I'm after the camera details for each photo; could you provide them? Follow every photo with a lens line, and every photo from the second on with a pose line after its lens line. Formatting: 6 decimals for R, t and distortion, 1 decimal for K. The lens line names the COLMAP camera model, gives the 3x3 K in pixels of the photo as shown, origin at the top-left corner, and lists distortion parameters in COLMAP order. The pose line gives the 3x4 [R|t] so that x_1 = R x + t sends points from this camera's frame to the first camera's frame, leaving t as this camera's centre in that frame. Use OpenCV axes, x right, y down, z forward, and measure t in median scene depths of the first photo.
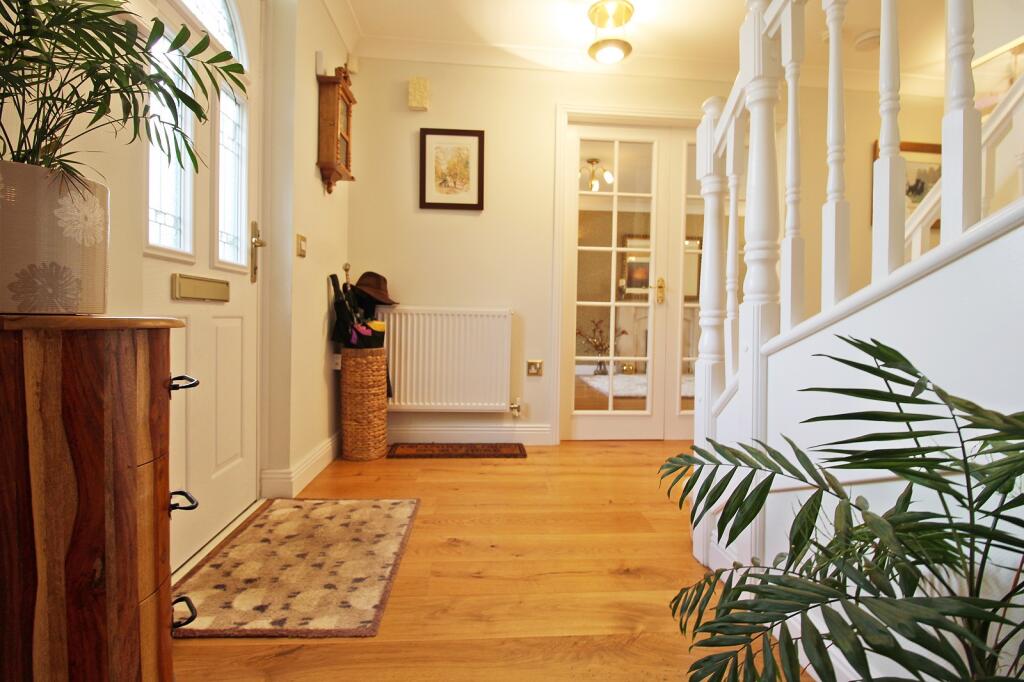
lens RADIAL K [[495.2, 0, 512.0], [0, 495.2, 341.0], [0, 0, 1]] dist [0.008974, -0.013732]
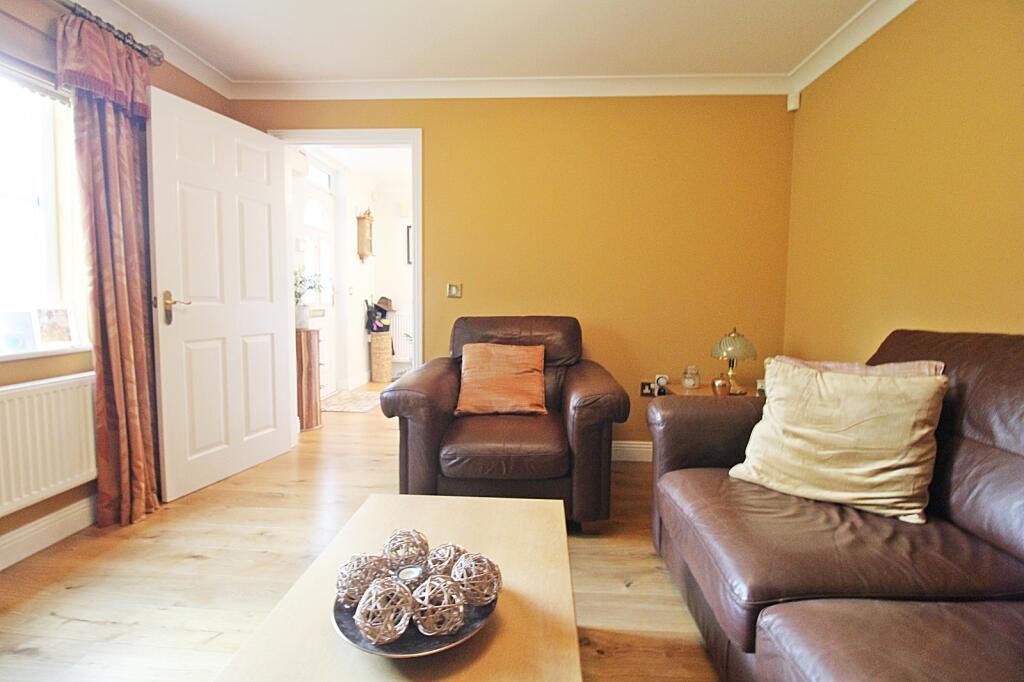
lens RADIAL K [[495.2, 0, 512.0], [0, 495.2, 341.0], [0, 0, 1]] dist [0.008974, -0.013732]
pose [[0.992193, 0.000043, -0.124712, 0.569650], [0.004741, 0.999264, 0.038058, -0.028113], [0.124622, -0.038352, 0.991463, -1.137221]]
